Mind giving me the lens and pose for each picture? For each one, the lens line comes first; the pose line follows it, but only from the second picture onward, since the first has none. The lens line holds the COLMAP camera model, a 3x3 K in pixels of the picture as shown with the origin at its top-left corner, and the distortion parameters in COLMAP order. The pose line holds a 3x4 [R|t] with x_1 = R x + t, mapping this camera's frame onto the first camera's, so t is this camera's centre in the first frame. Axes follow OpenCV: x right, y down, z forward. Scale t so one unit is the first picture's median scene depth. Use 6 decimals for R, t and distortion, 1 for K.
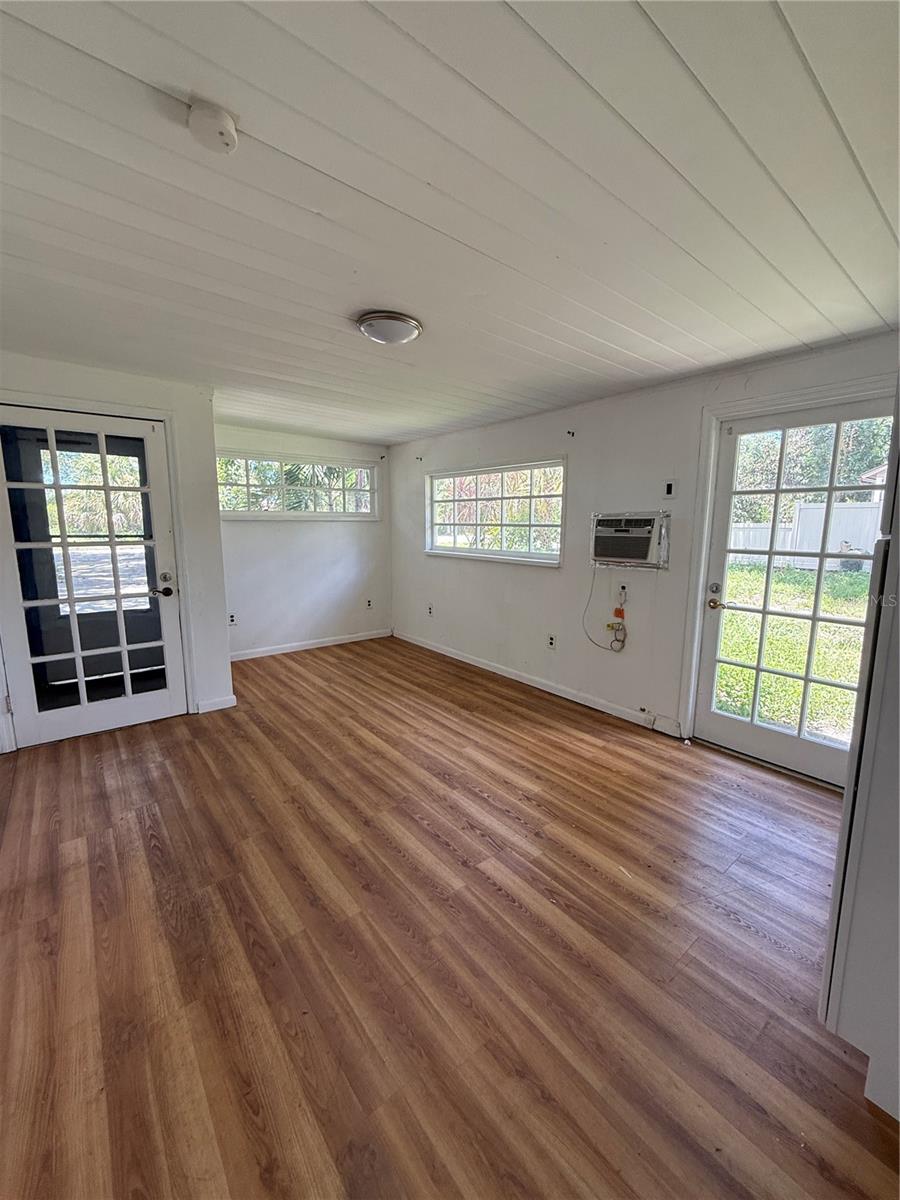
lens RADIAL K [[483.1, 0, 454.3], [0, 483.1, 596.7], [0, 0, 1]] dist [-0.000305, -0.000028]
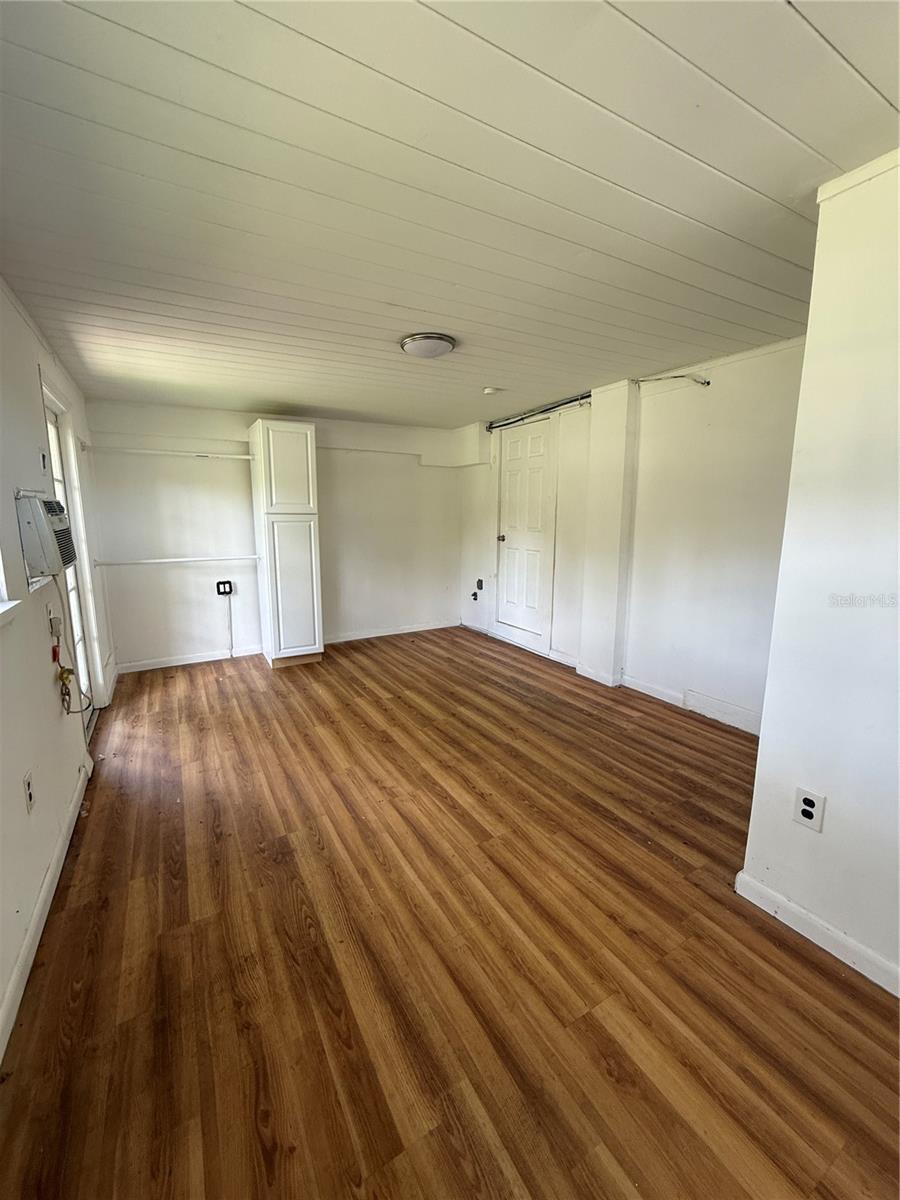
lens RADIAL K [[483.1, 0, 447.3], [0, 483.1, 597.4], [0, 0, 1]] dist [-0.000305, -0.000028]
pose [[-0.987392, -0.031356, 0.155156, -0.292470], [0.019638, 0.948347, 0.316626, -0.261217], [-0.157070, 0.315681, -0.935775, 1.748287]]
